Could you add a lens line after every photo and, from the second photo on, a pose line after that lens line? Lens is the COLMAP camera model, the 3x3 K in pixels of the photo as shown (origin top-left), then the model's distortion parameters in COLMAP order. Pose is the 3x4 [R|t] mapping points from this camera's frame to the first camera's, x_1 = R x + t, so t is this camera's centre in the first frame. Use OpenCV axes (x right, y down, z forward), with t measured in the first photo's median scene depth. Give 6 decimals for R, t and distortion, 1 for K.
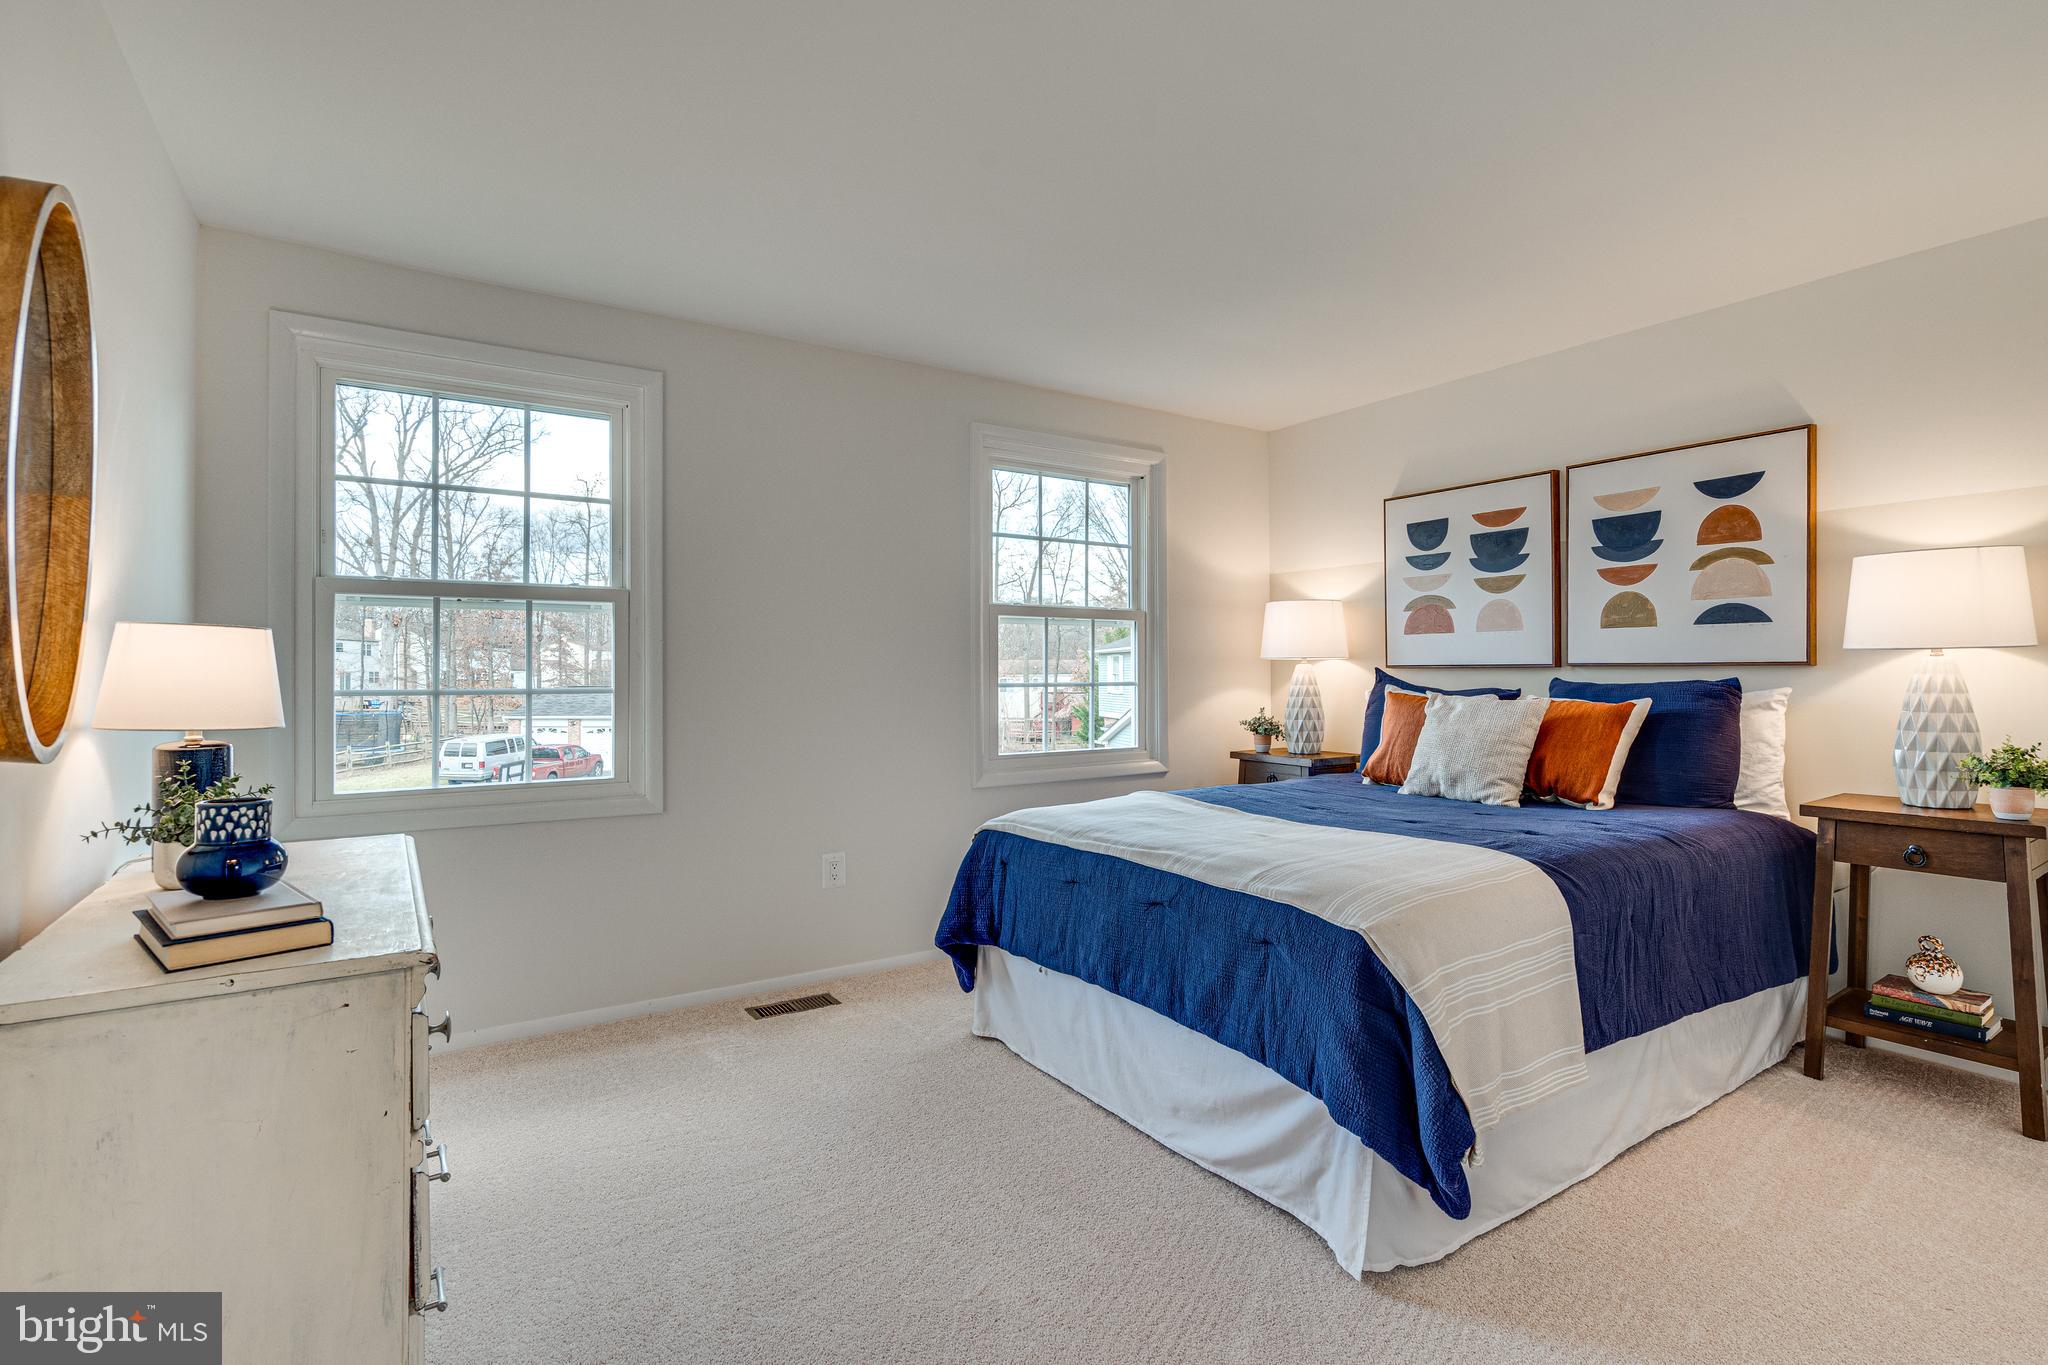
lens RADIAL K [[953.3, 0, 1015.7], [0, 953.3, 676.7], [0, 0, 1]] dist [0.003076, 0.000169]
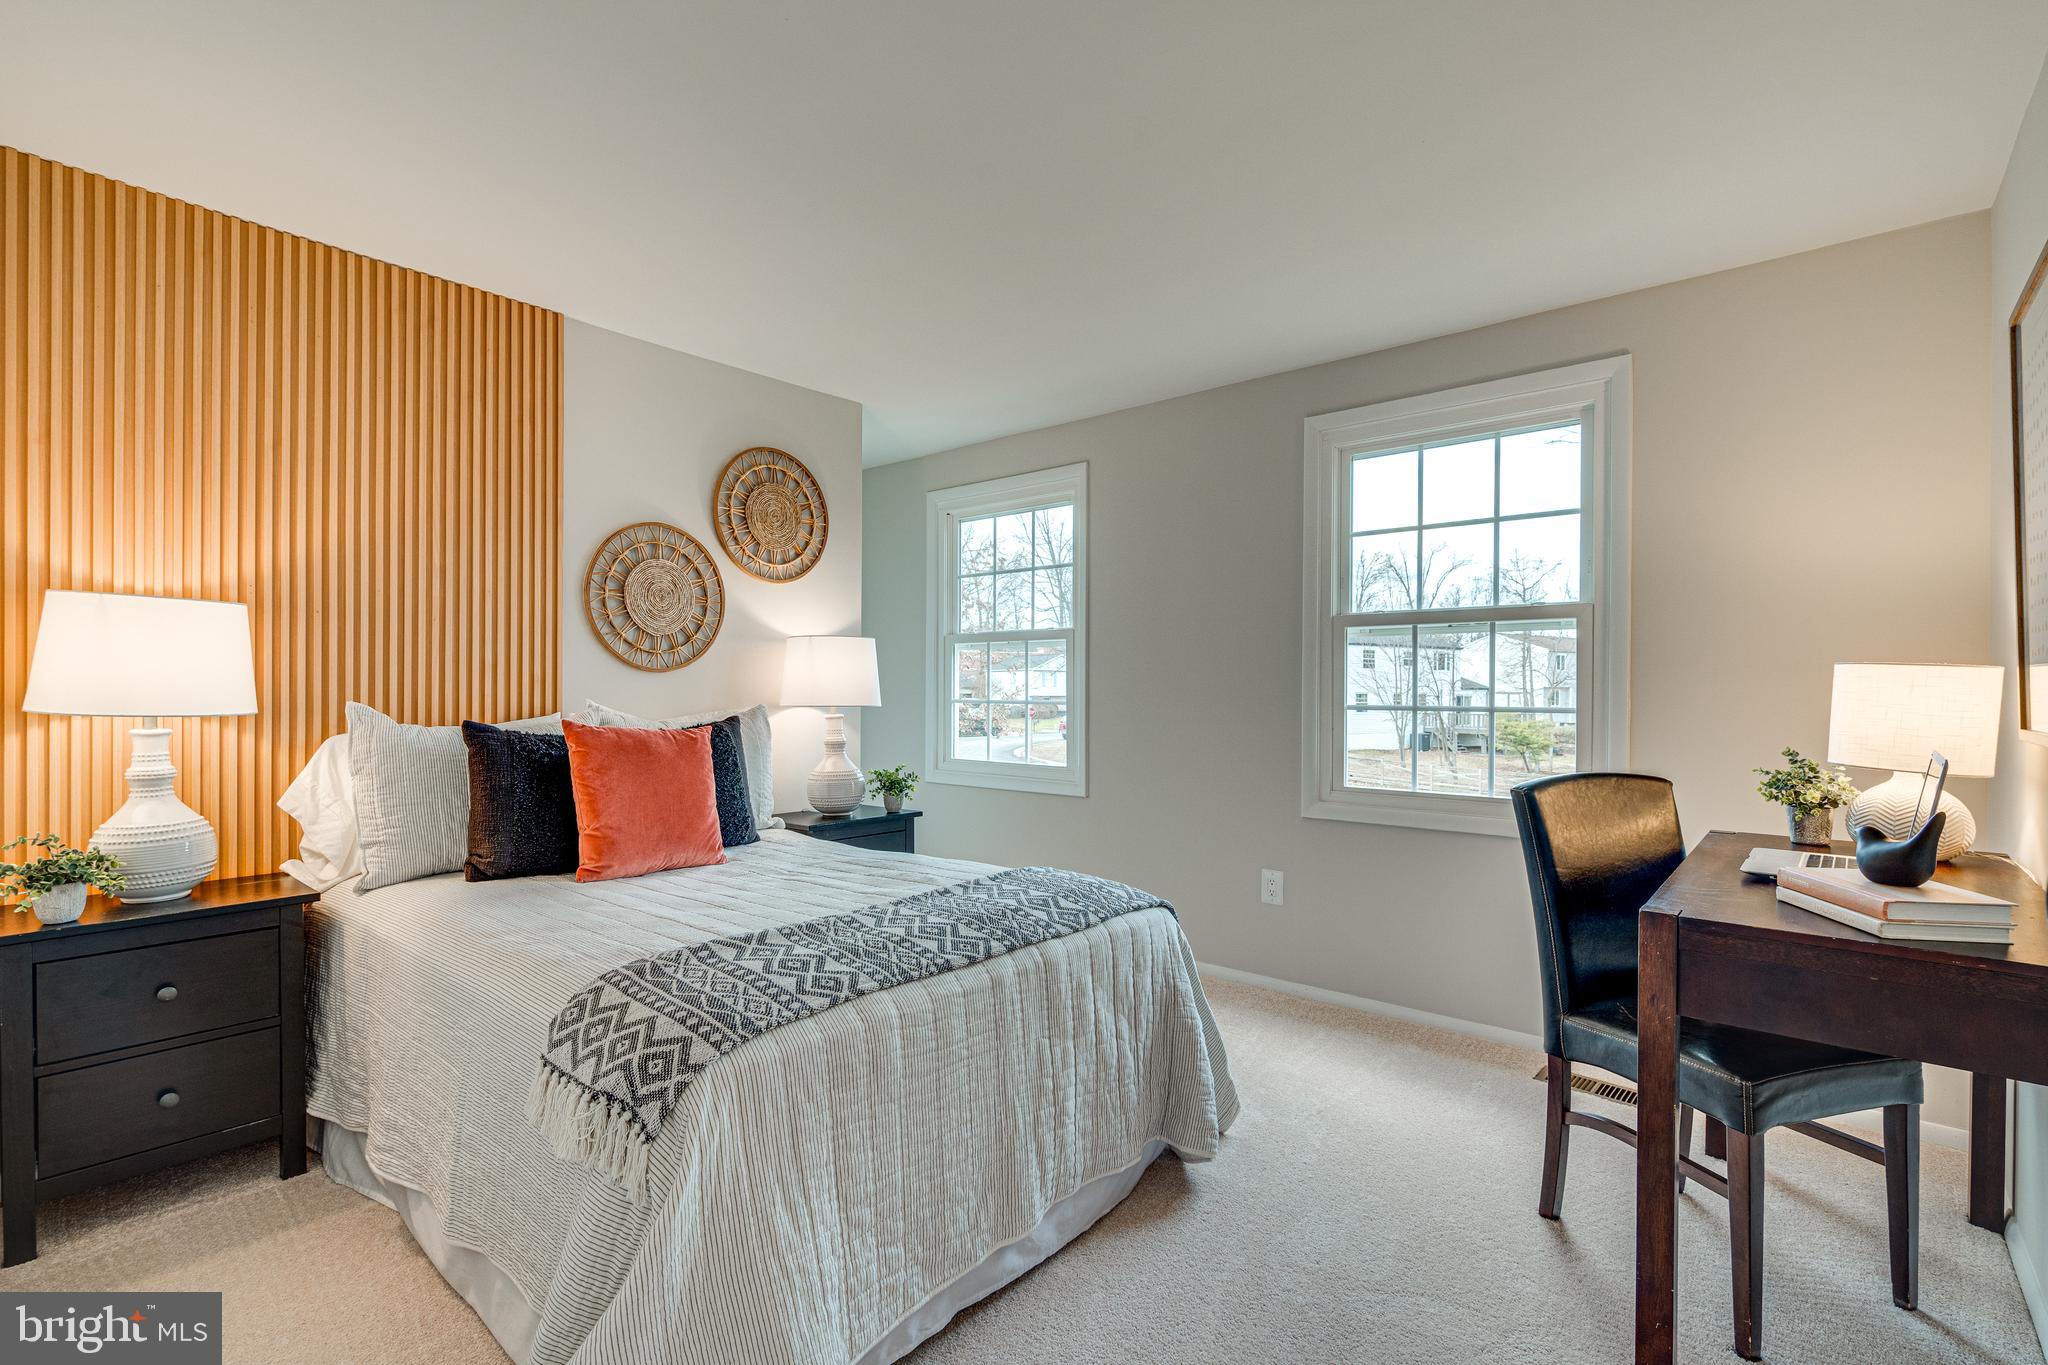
lens RADIAL K [[953.3, 0, 1016.8], [0, 953.3, 680.6], [0, 0, 1]] dist [0.003076, 0.000169]
pose [[0.278595, -0.004586, -0.960398, 0.705700], [-0.011128, 0.999906, -0.008003, -0.006056], [0.960344, 0.012916, 0.278518, 0.453243]]
